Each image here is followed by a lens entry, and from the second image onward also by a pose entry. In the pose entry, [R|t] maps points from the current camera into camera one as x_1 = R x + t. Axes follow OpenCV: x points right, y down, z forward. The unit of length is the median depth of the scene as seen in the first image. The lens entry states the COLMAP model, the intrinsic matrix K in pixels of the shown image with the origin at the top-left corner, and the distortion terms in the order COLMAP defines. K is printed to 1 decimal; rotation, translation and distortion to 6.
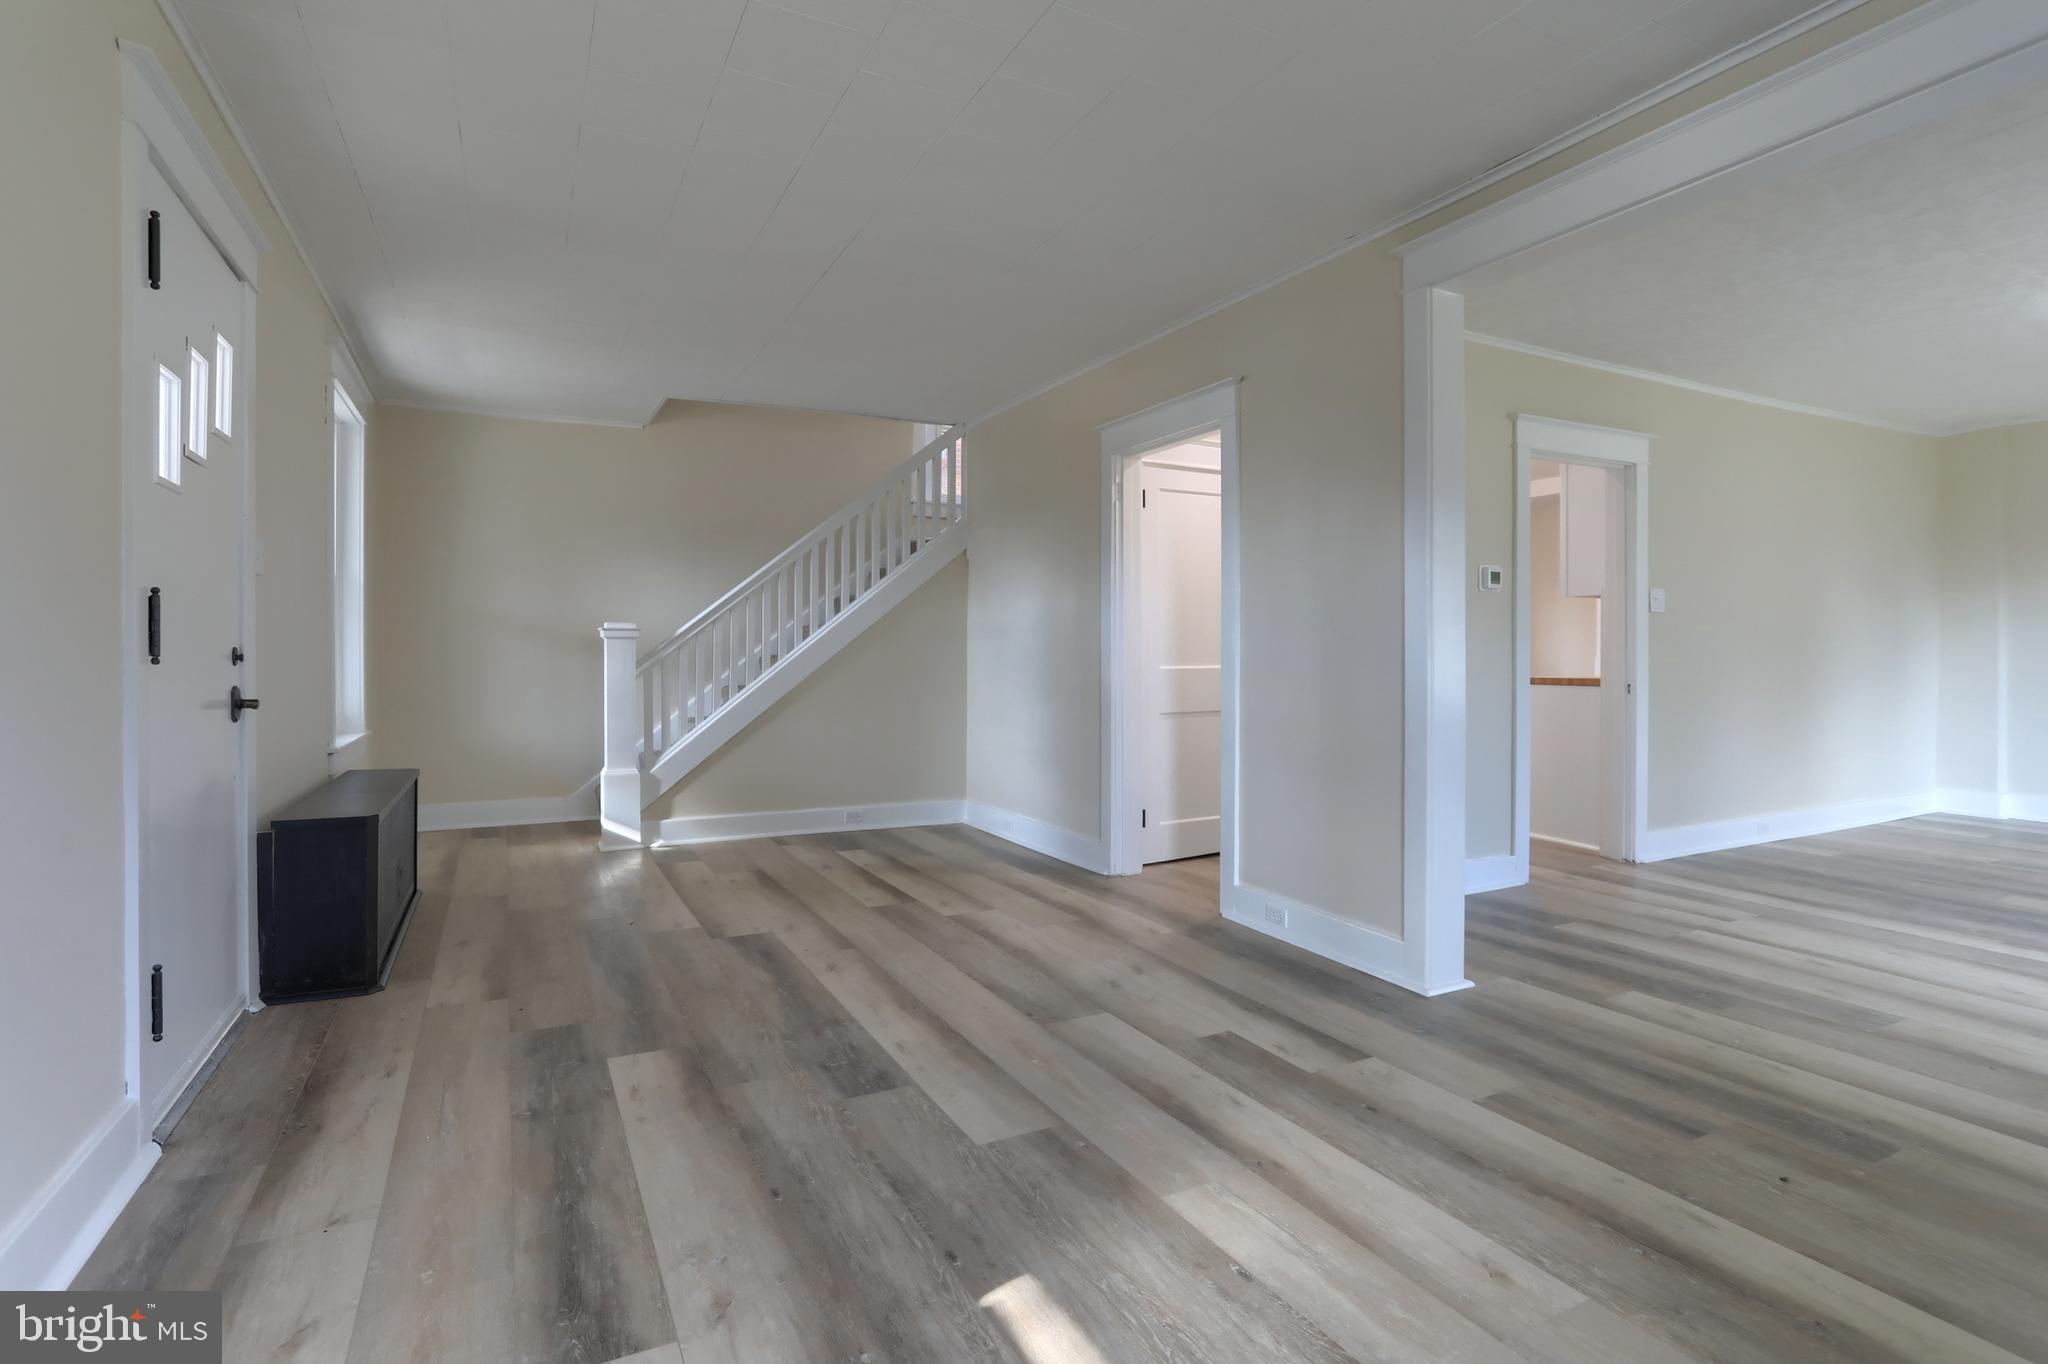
lens RADIAL K [[1025.4, 0, 1027.3], [0, 1025.4, 644.9], [0, 0, 1]] dist [-0.054277, 0.031459]
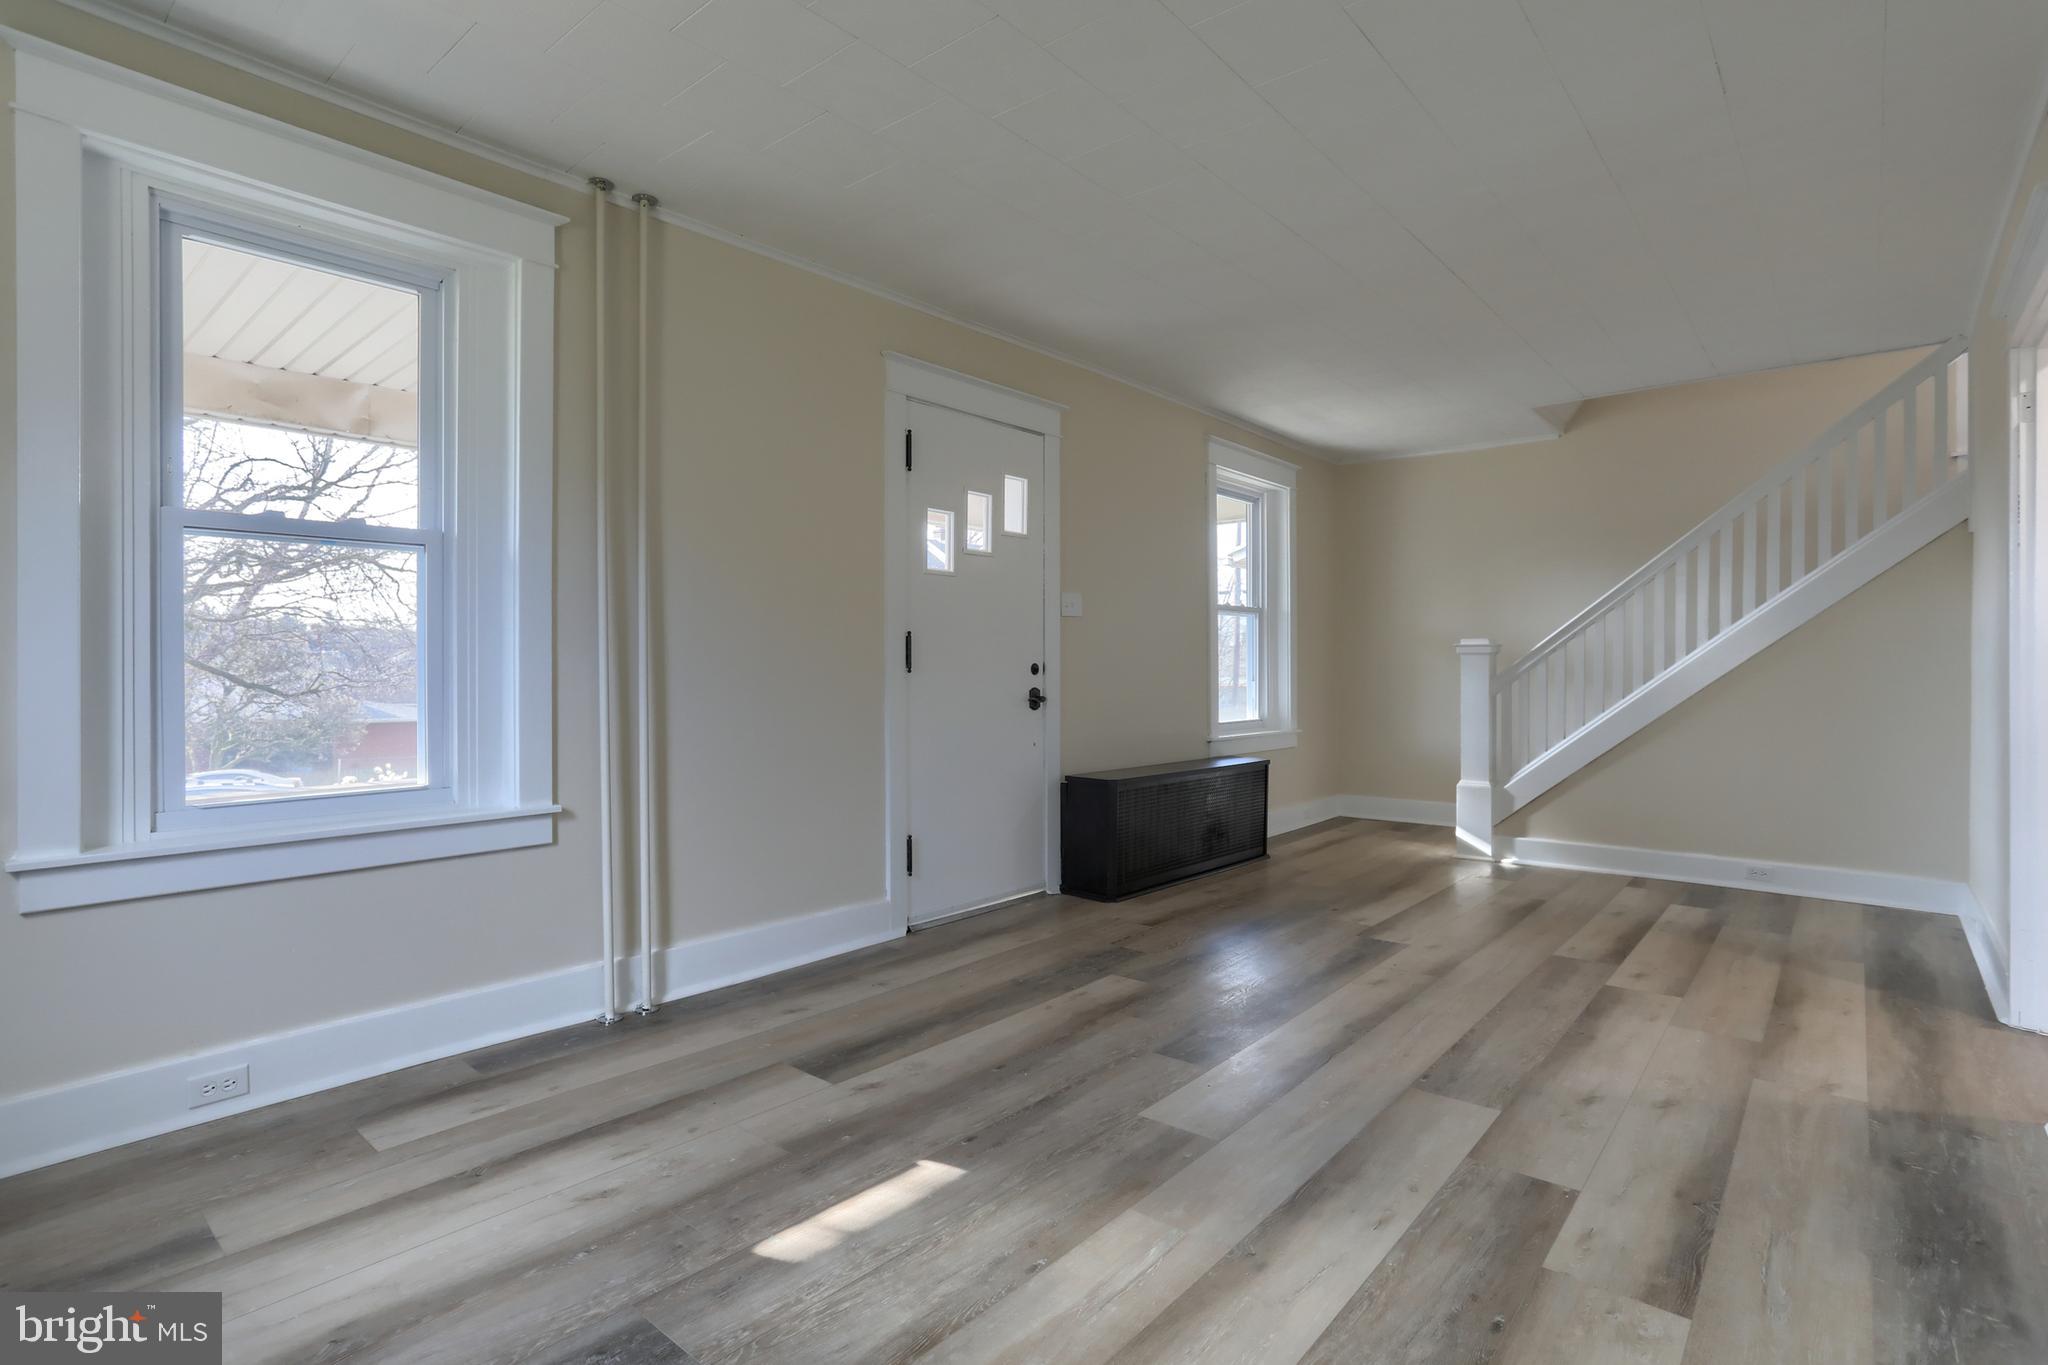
lens RADIAL K [[1008.0, 0, 1024.0], [0, 1008.0, 682.5], [0, 0, 1]] dist [-0.061250, 0.034373]
pose [[0.373642, 0.014978, -0.927452, 0.488732], [0.003829, 0.999836, 0.017689, 0.003089], [0.927565, -0.010160, 0.373524, 0.264056]]
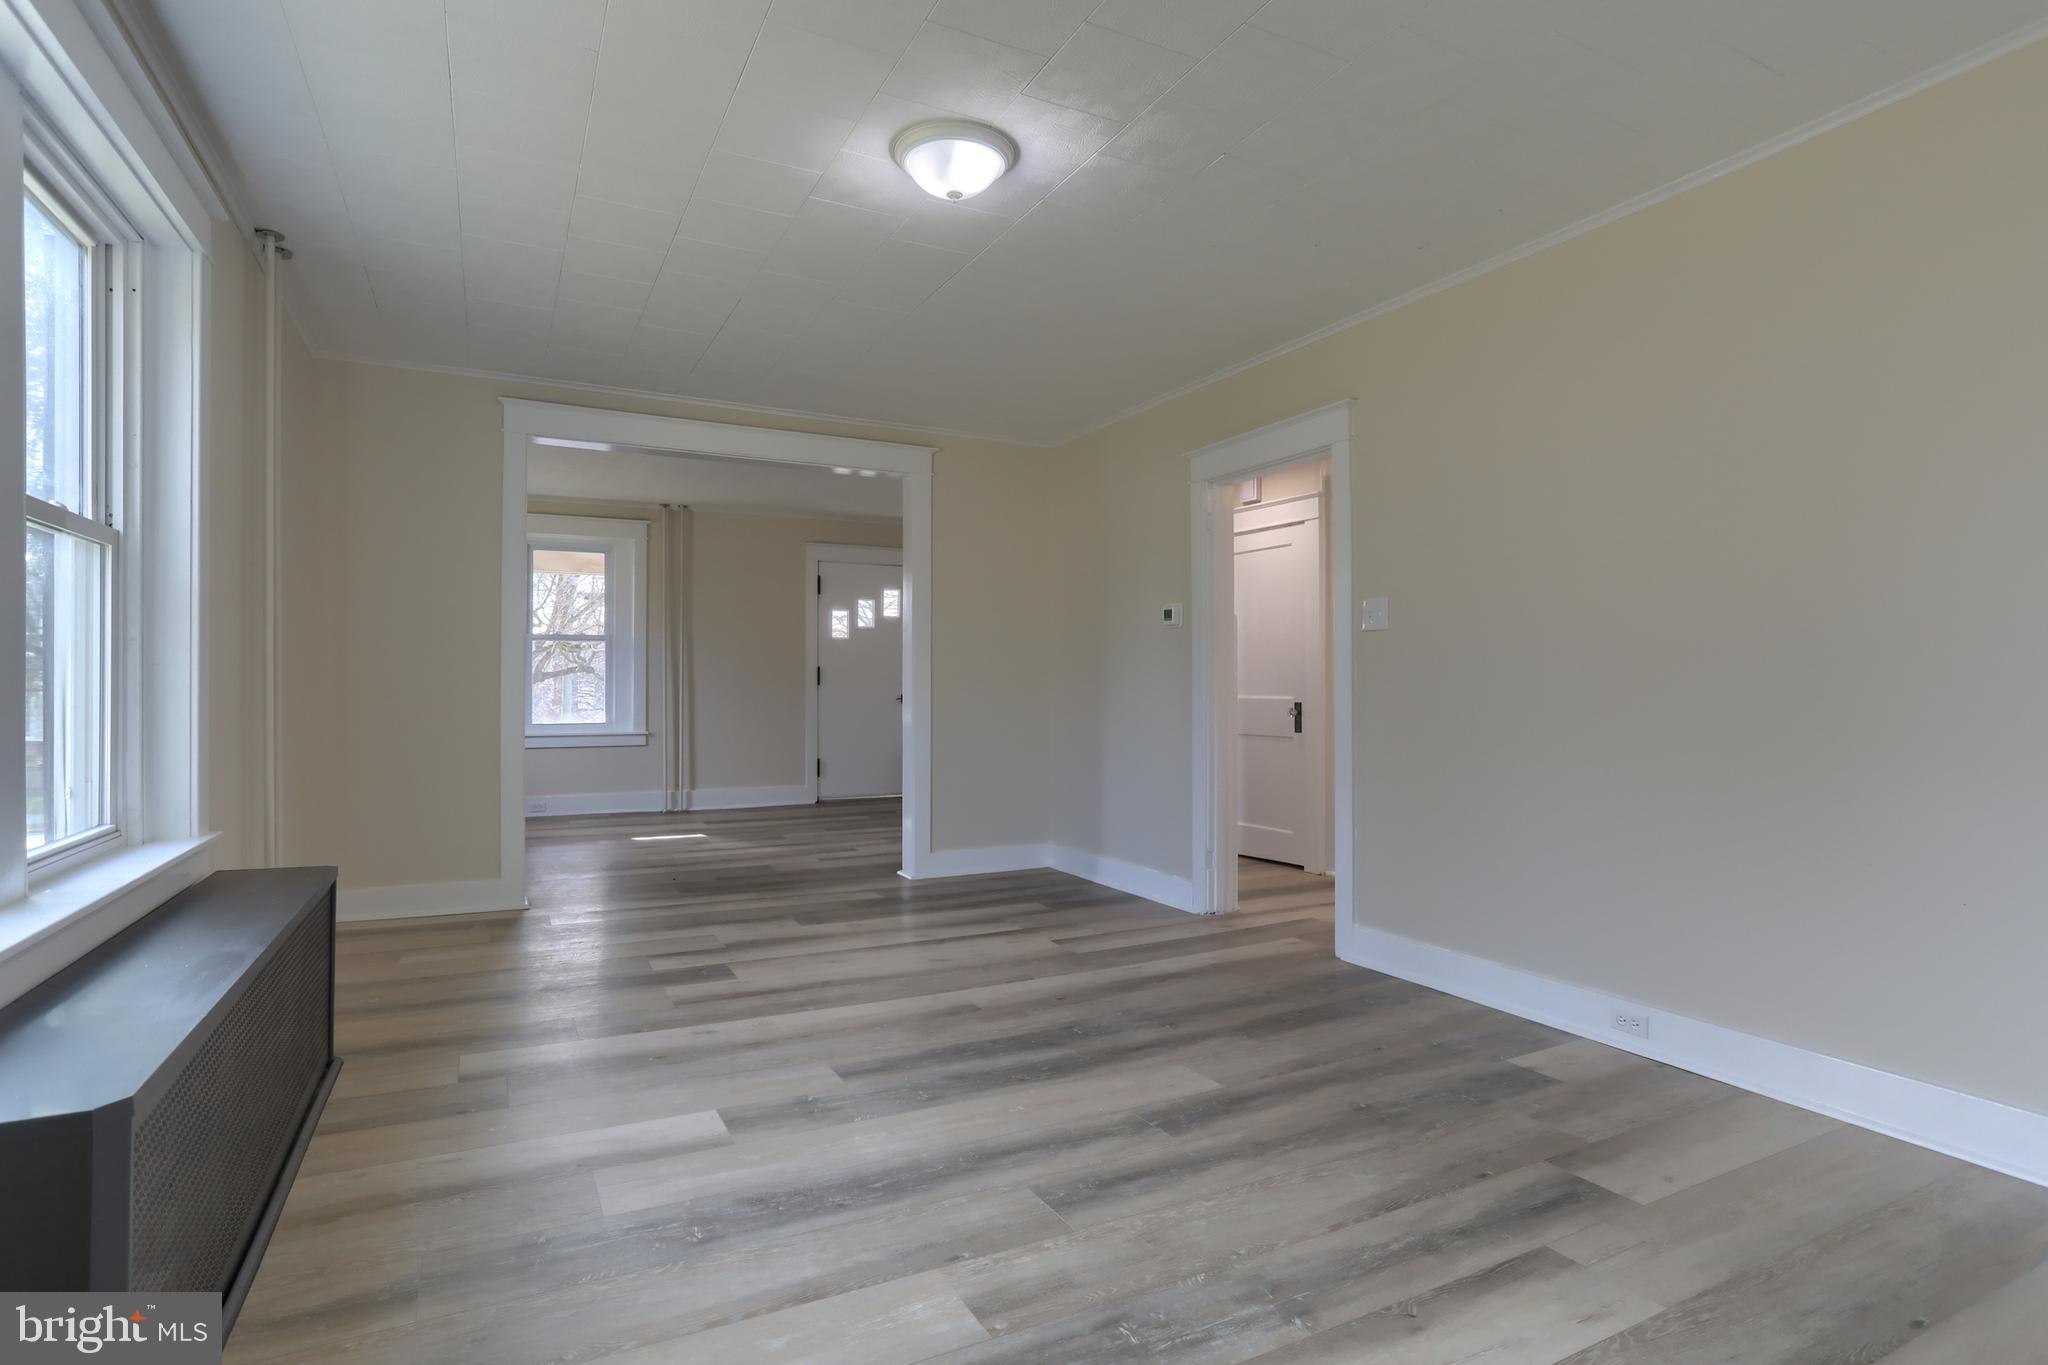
lens RADIAL K [[1008.0, 0, 1024.0], [0, 1008.0, 682.5], [0, 0, 1]] dist [-0.061250, 0.034373]
pose [[0.009230, -0.005147, -0.999944, 1.677936], [0.002051, 0.999985, -0.005128, 0.017088], [0.999955, -0.002004, 0.009240, 0.937964]]
